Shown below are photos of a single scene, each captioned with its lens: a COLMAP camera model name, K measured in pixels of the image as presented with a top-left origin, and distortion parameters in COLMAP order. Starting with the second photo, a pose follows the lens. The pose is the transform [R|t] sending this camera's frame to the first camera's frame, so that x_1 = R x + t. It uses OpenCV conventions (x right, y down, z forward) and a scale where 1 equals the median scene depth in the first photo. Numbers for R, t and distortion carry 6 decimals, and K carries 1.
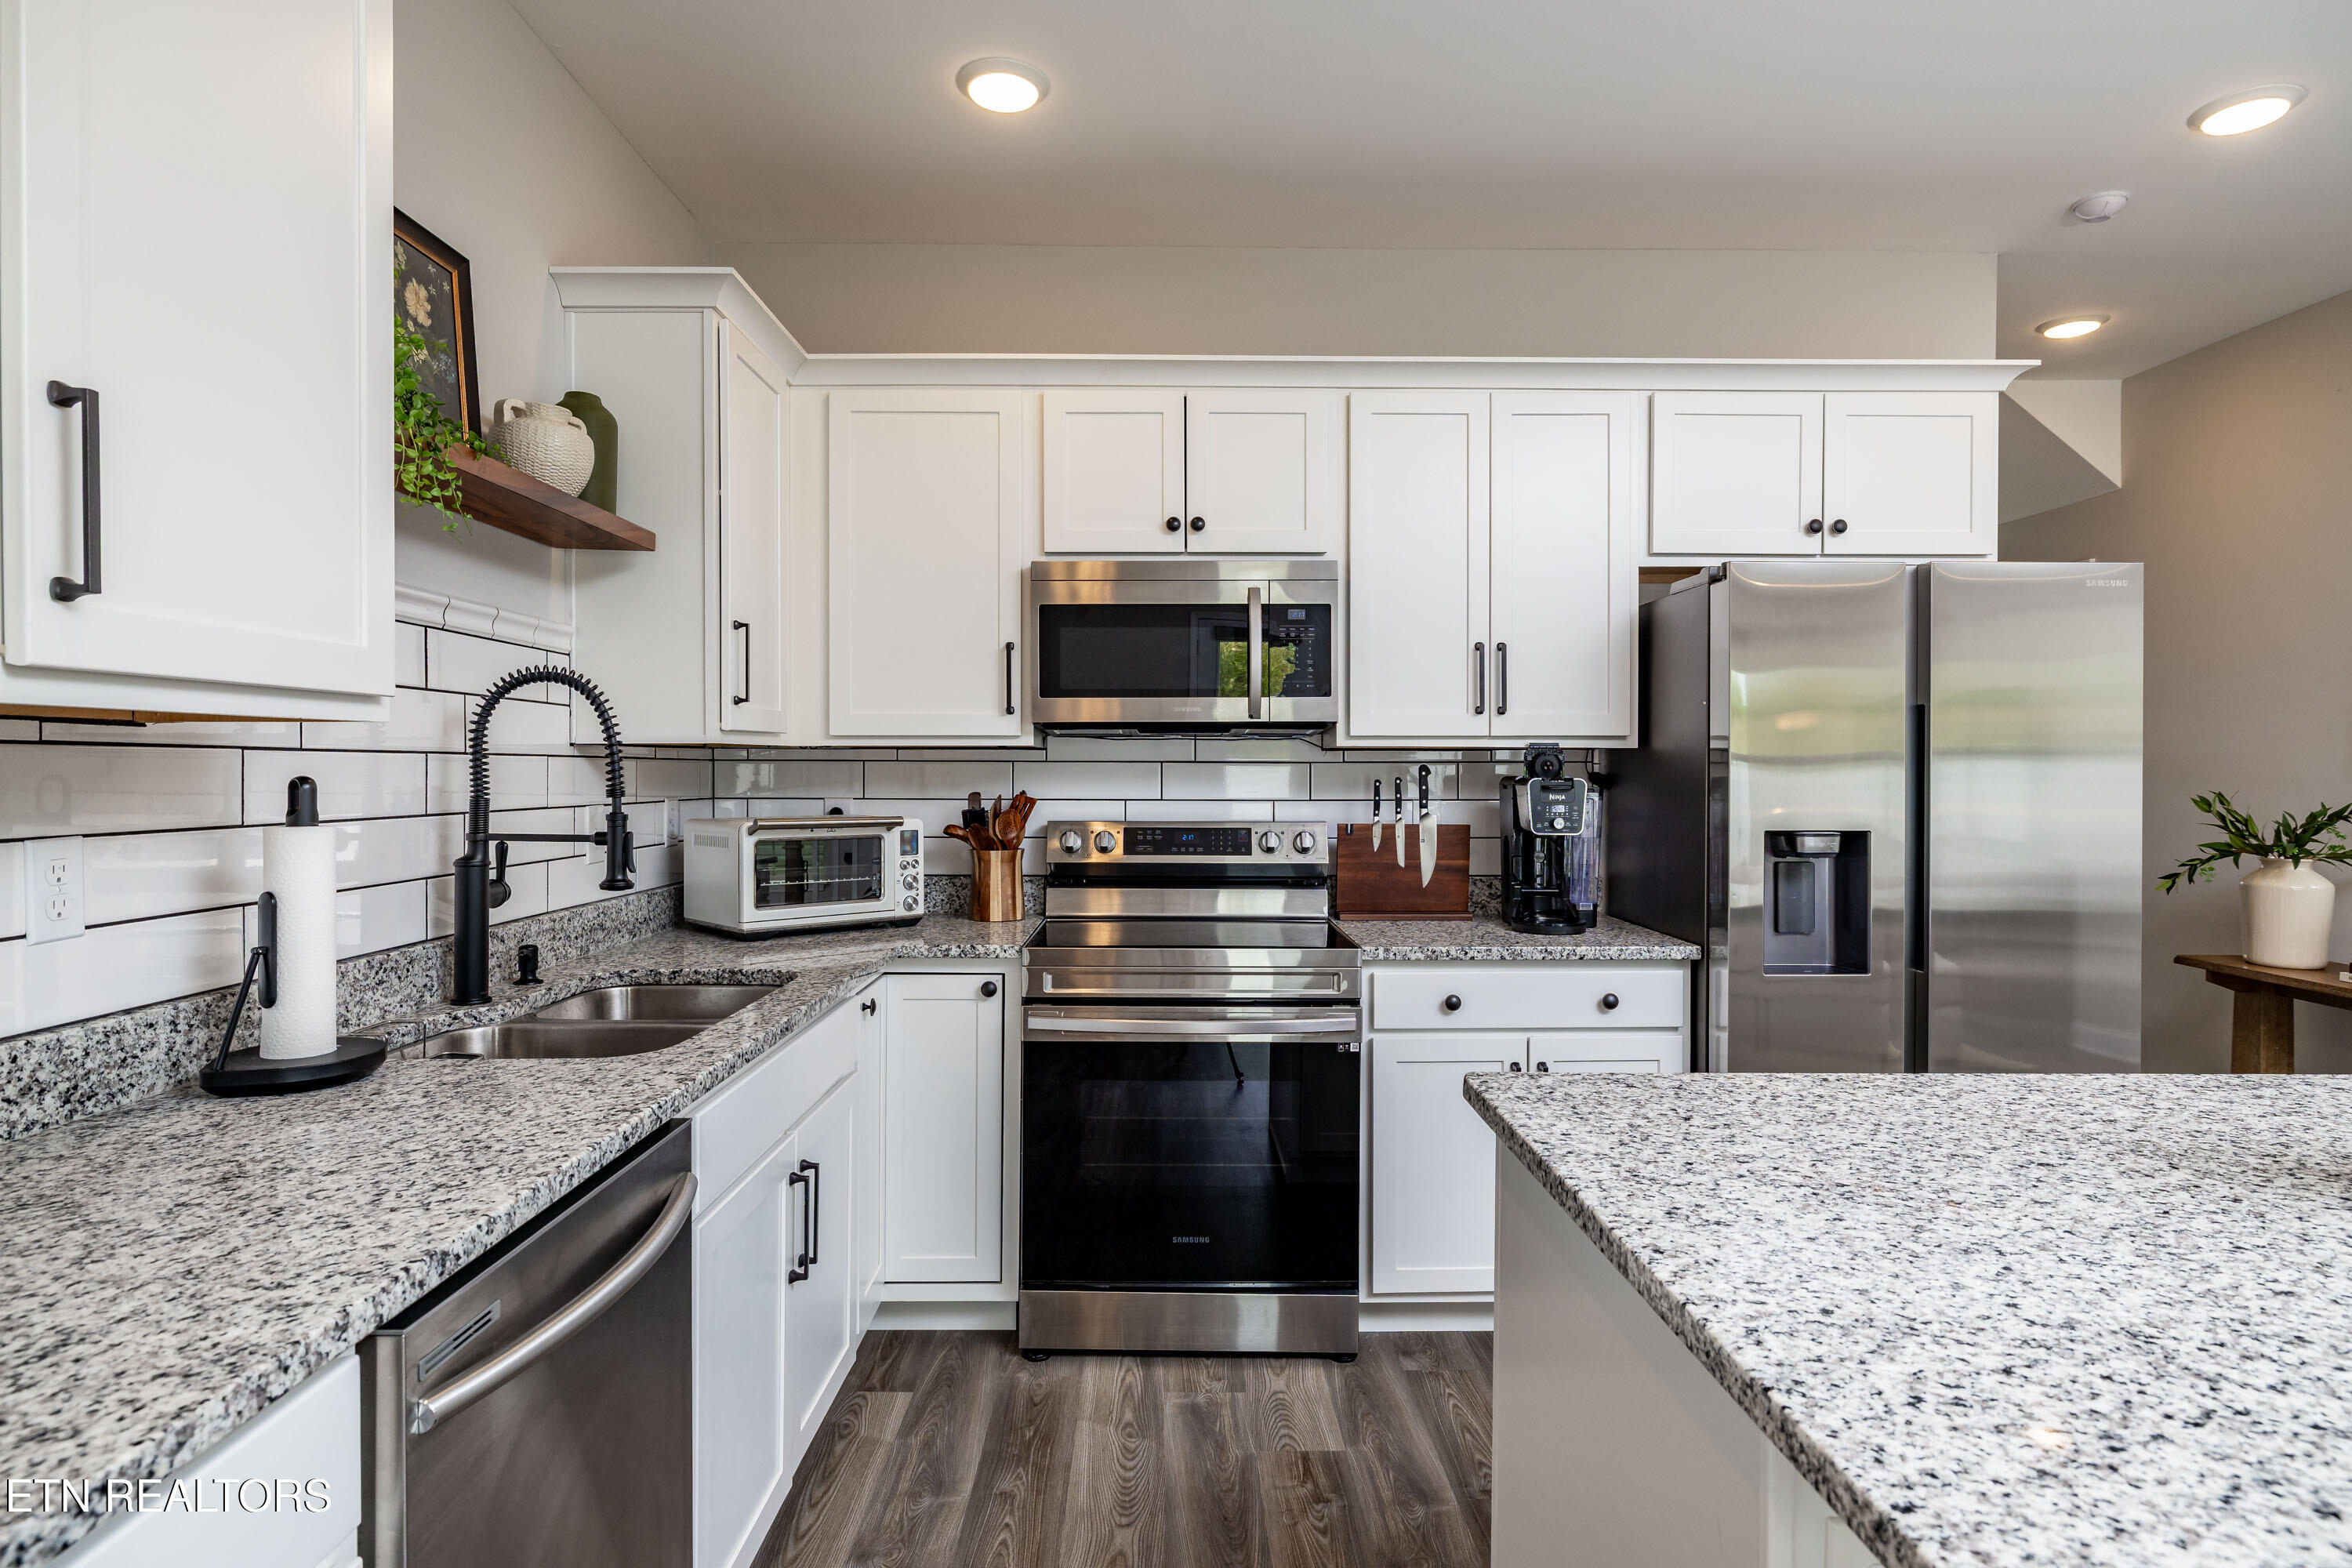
lens RADIAL K [[1227.4, 0, 1174.0], [0, 1227.4, 775.9], [0, 0, 1]] dist [0.003909, 0.000581]
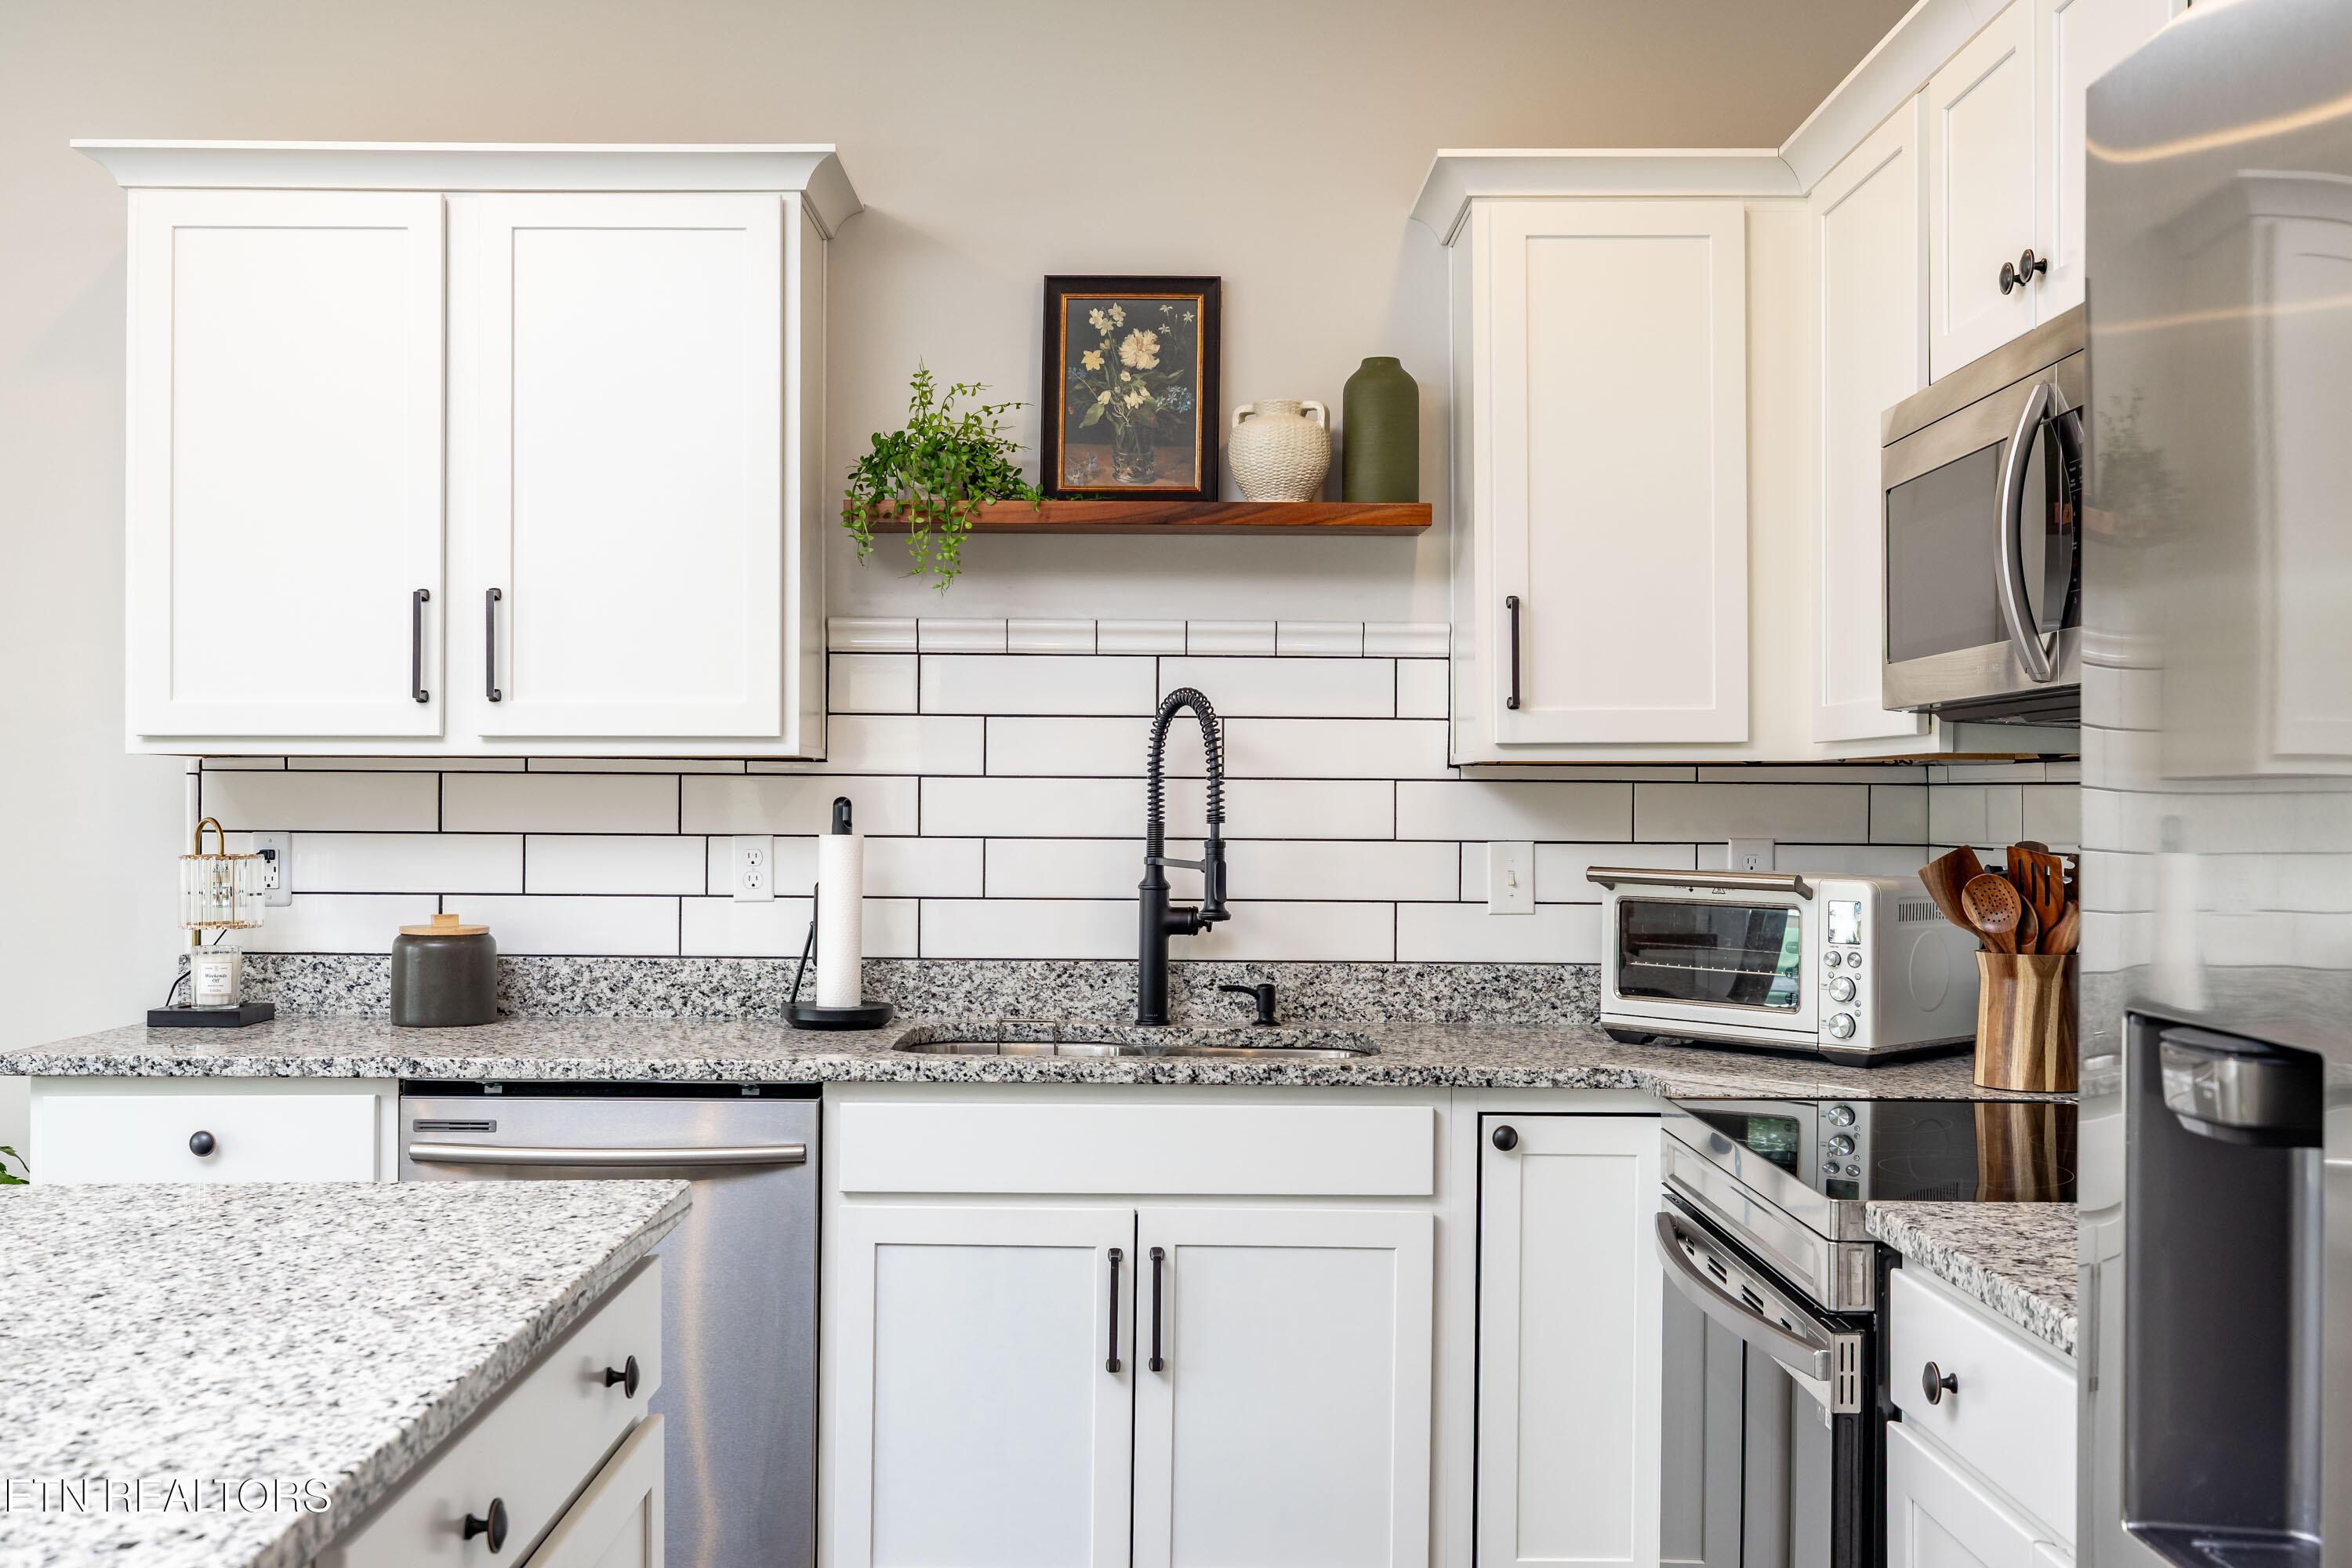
lens RADIAL K [[2276.3, 0, 1176.7], [0, 2276.3, 778.4], [0, 0, 1]] dist [-0.007924, 0.000000]
pose [[-0.003291, -0.009062, -0.999954, 1.781921], [-0.011376, 0.999895, -0.009025, -0.001983], [0.999930, 0.011345, -0.003394, 1.399930]]
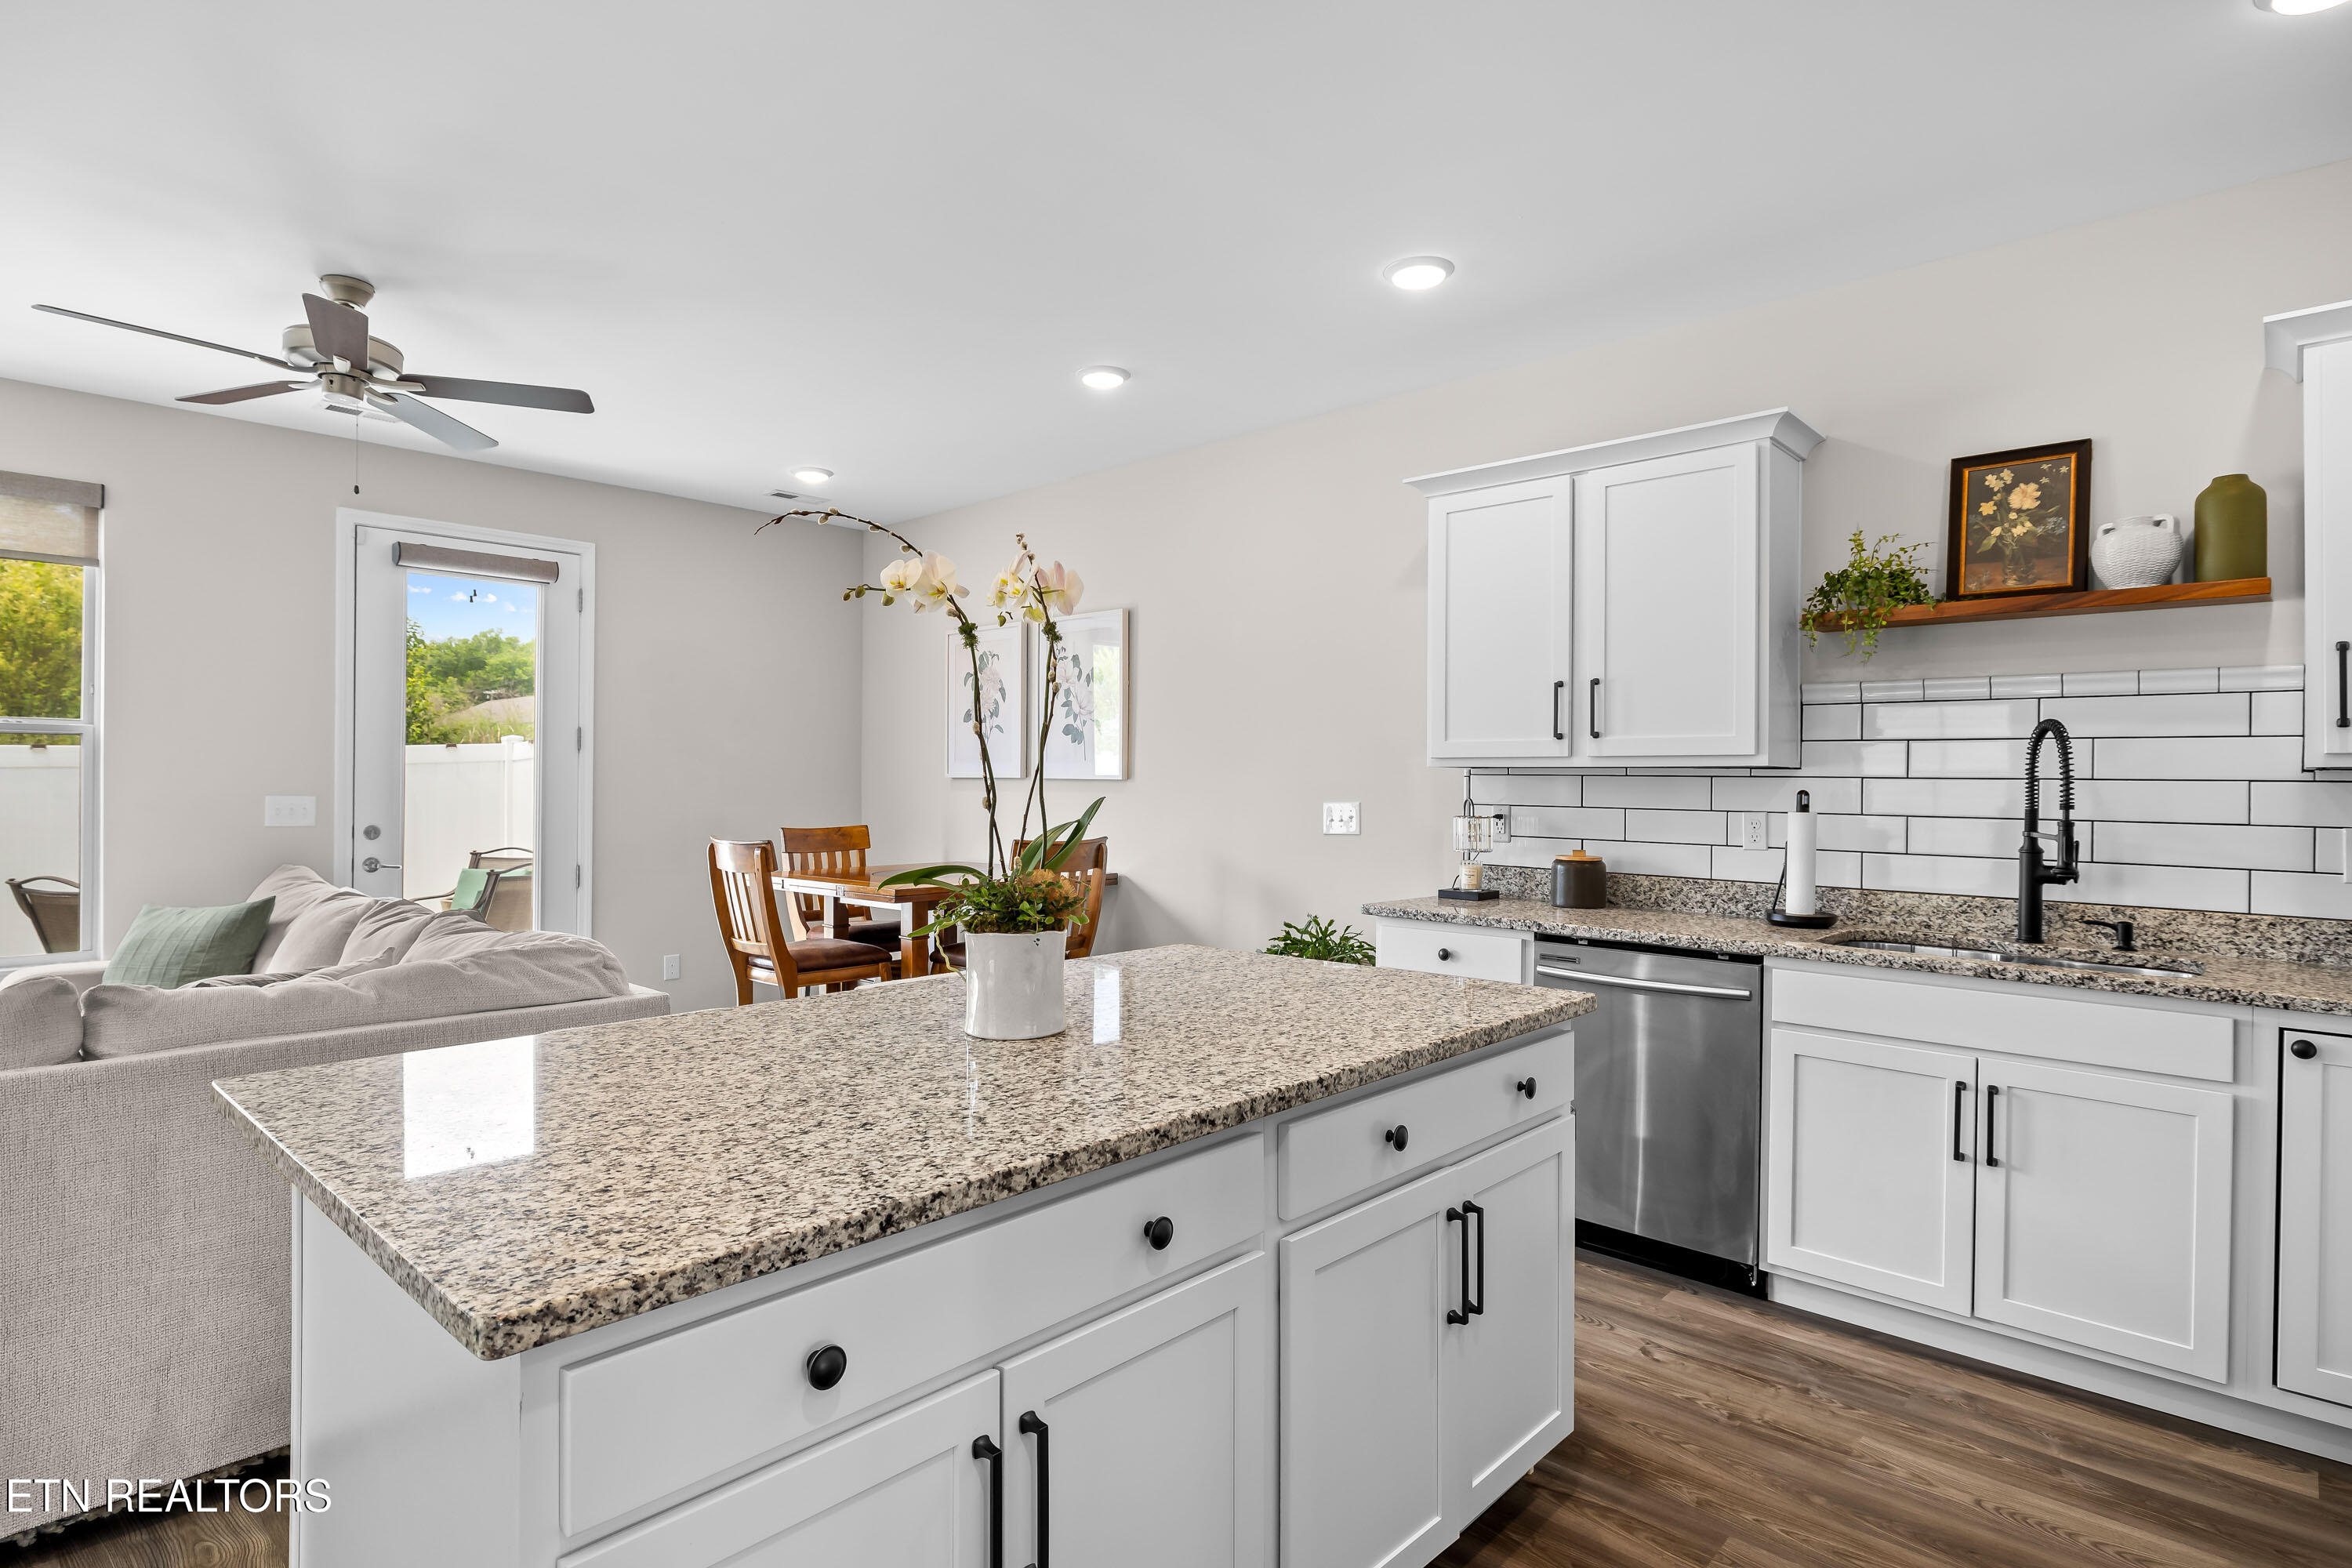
lens RADIAL K [[1217.8, 0, 1172.5], [0, 1217.8, 775.8], [0, 0, 1]] dist [0.000169, 0.000218]
pose [[-0.689213, -0.012466, -0.724451, 1.726475], [-0.016849, 0.999857, -0.001176, -0.003876], [0.724363, 0.011396, -0.689325, 1.735675]]
